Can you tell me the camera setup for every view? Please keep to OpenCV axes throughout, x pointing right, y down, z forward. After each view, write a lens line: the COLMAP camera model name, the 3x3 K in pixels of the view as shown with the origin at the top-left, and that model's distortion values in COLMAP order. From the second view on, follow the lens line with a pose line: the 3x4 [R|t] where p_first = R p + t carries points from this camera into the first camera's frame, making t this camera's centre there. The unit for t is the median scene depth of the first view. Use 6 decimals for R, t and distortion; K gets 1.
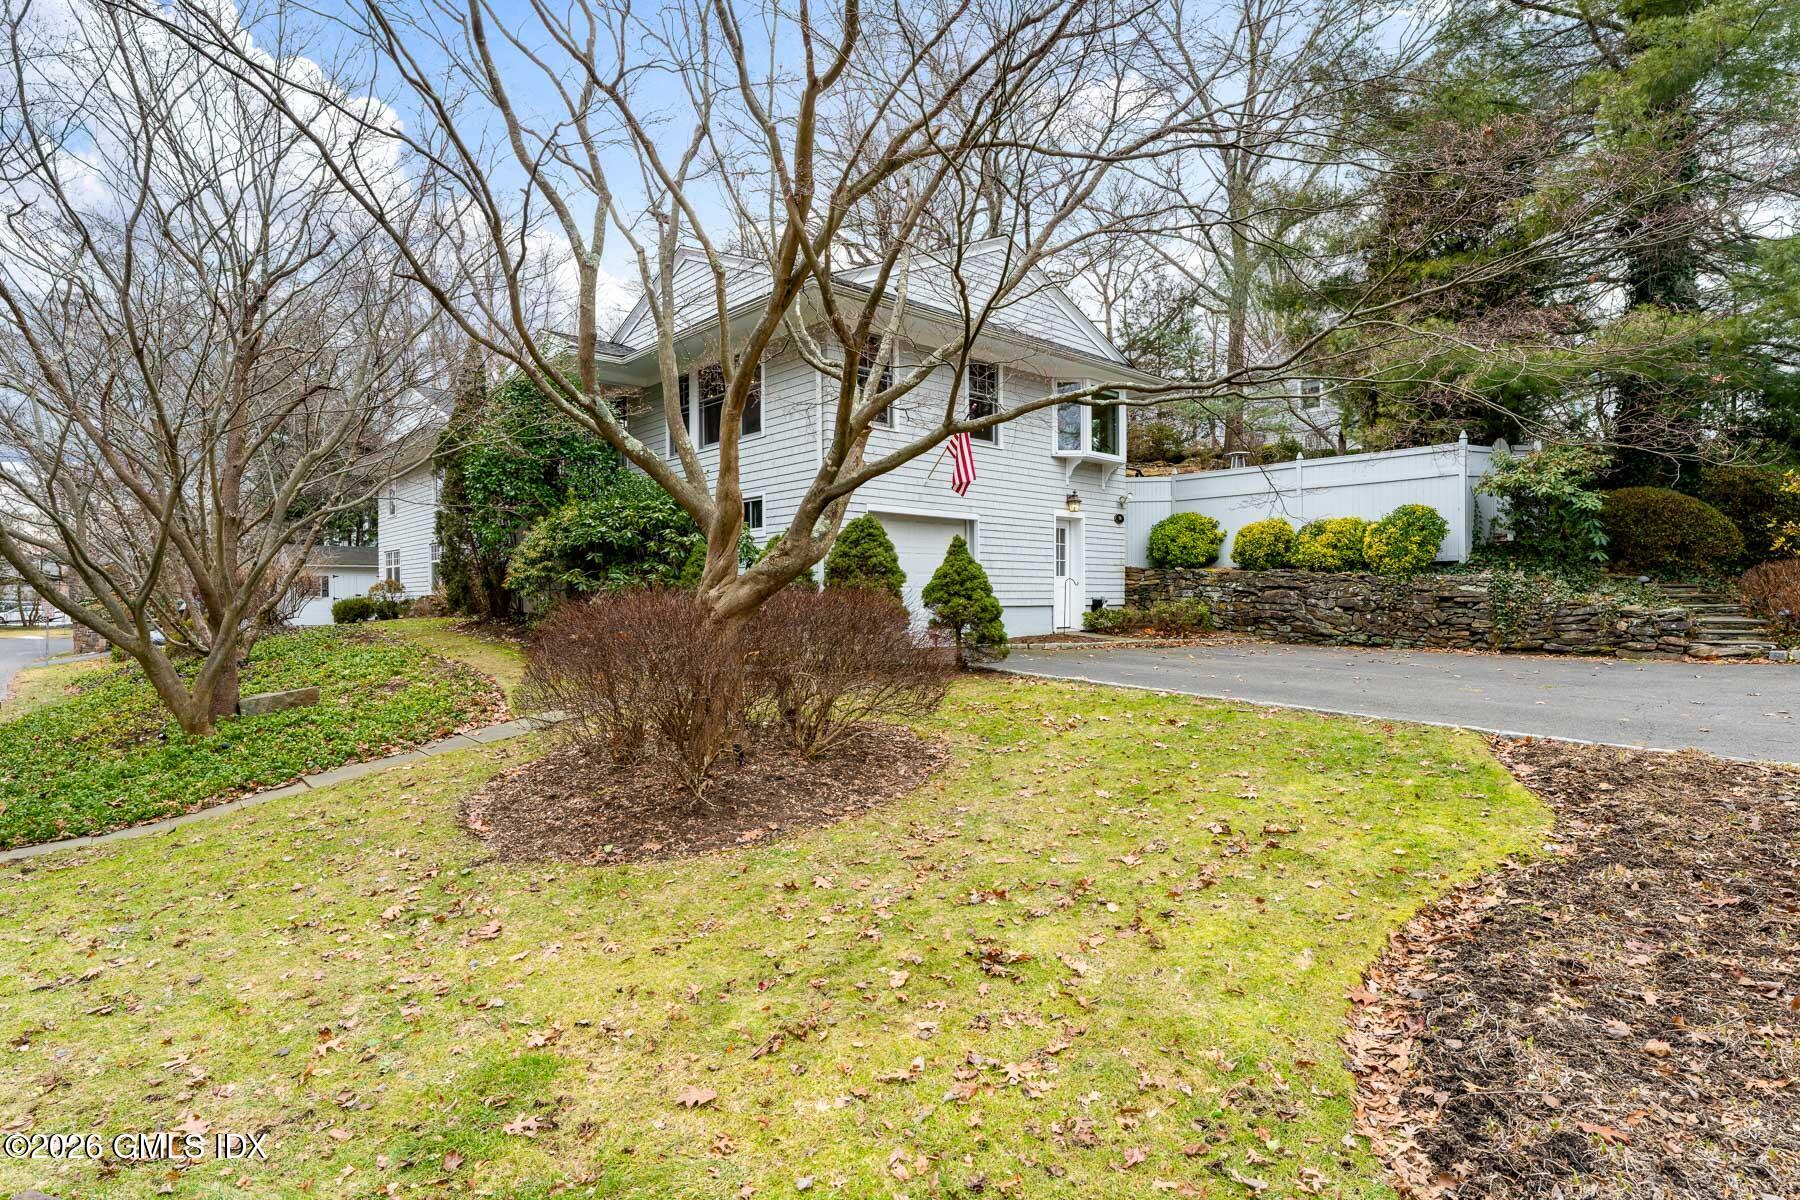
lens RADIAL K [[909.2, 0, 900.0], [0, 909.2, 600.0], [0, 0, 1]] dist [-0.000763, -0.000246]
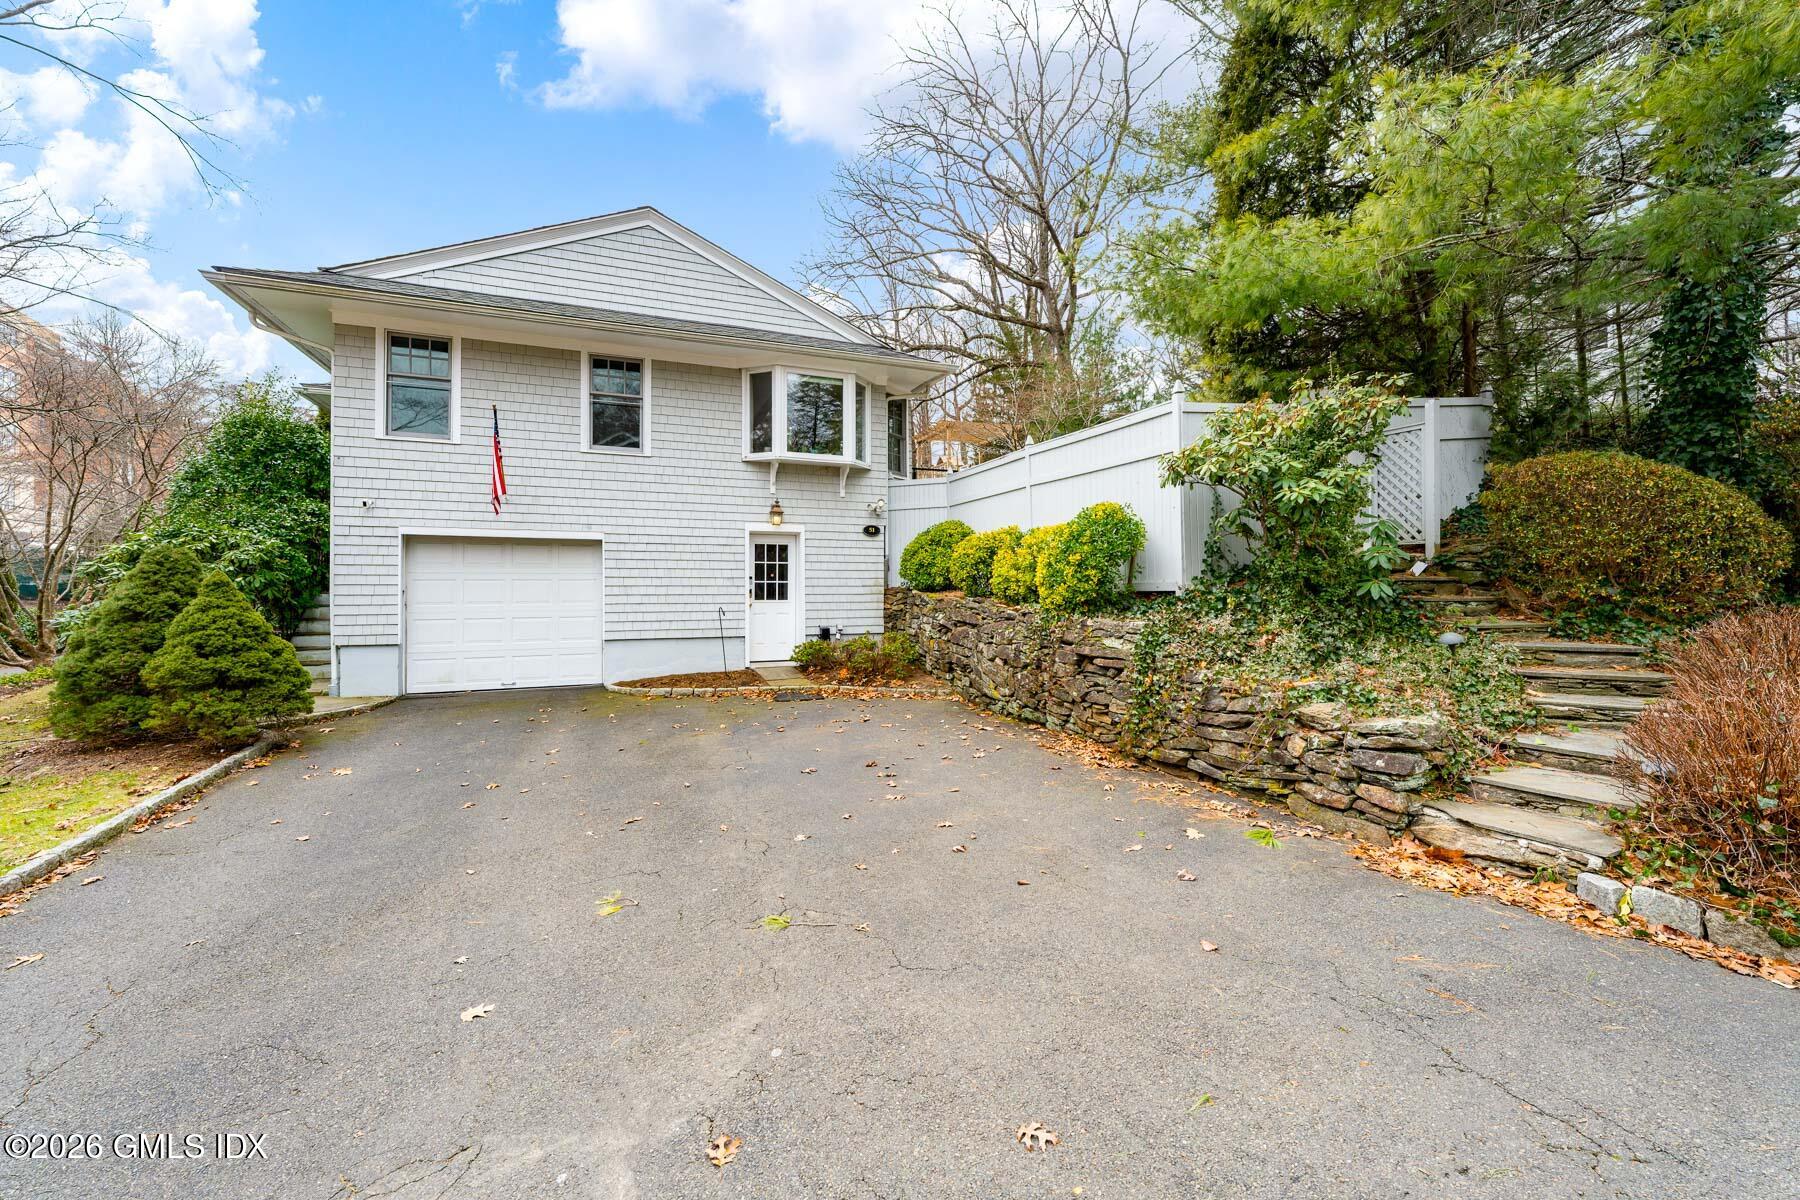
lens RADIAL K [[719.7, 0, 895.2], [0, 719.7, 573.6], [0, 0, 1]] dist [-0.000065, 0.000009]
pose [[0.943807, -0.002939, -0.330485, 0.607540], [-0.004663, 0.999743, -0.022206, -0.044347], [0.330465, 0.022499, 0.943550, 0.481522]]
